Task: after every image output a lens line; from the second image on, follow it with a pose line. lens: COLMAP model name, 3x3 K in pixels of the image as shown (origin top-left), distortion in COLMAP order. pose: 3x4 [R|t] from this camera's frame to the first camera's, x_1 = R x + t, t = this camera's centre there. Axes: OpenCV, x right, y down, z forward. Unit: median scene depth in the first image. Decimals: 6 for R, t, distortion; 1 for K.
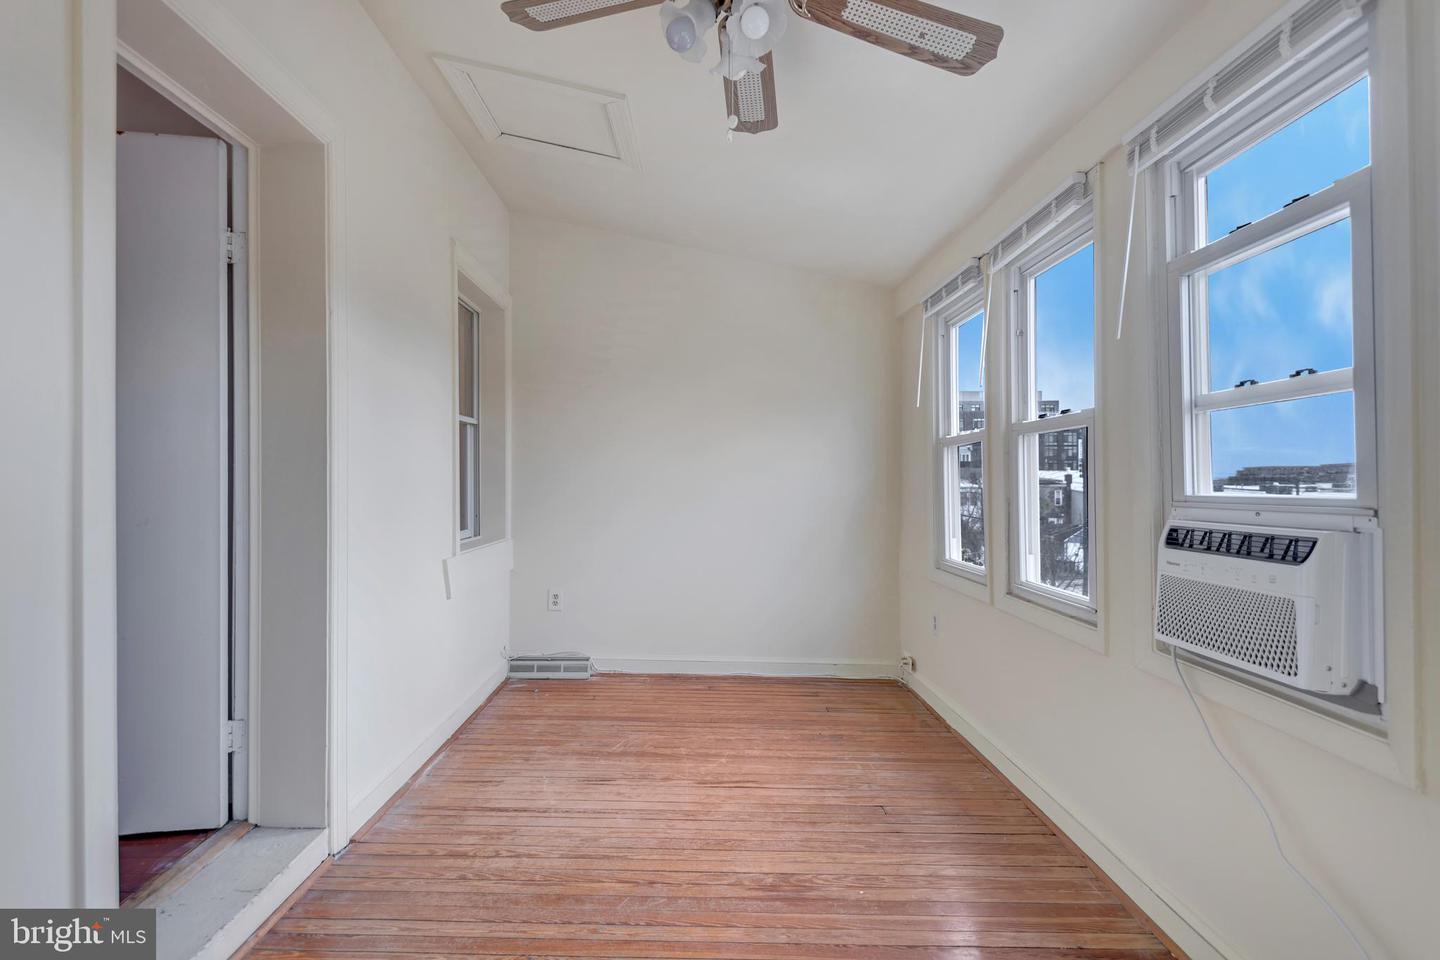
lens RADIAL K [[722.1, 0, 709.3], [0, 722.1, 477.1], [0, 0, 1]] dist [0.010527, -0.004983]
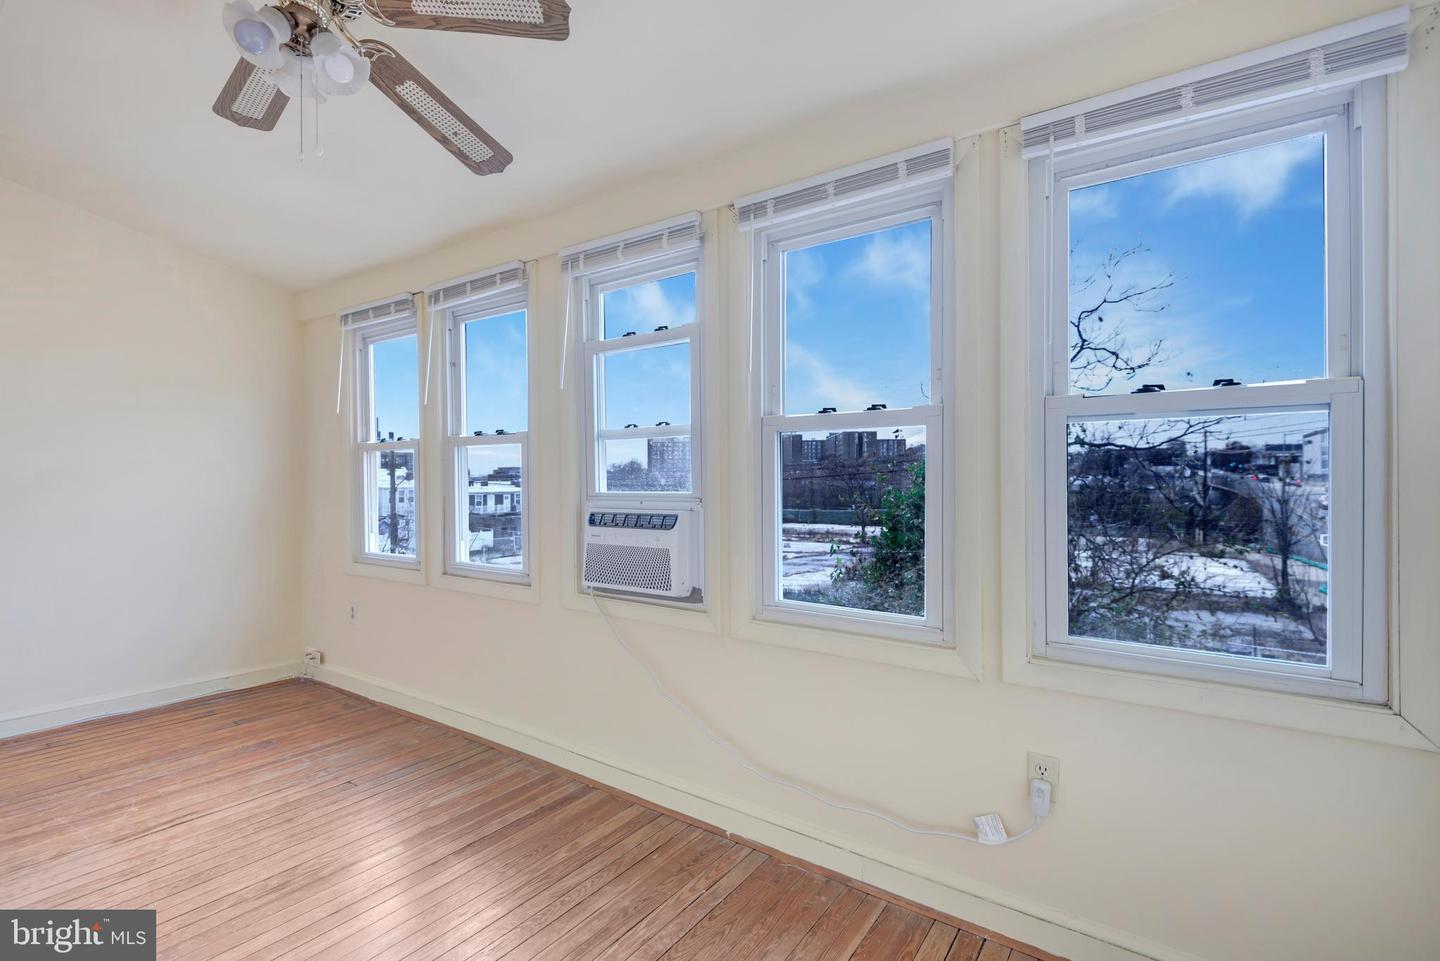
lens RADIAL K [[661.2, 0, 718.7], [0, 661.2, 479.6], [0, 0, 1]] dist [0.009944, -0.005046]
pose [[0.562312, -0.004309, 0.826914, -0.270680], [-0.002548, 0.999973, 0.006944, -0.009853], [-0.826921, -0.006012, 0.562286, -0.023118]]
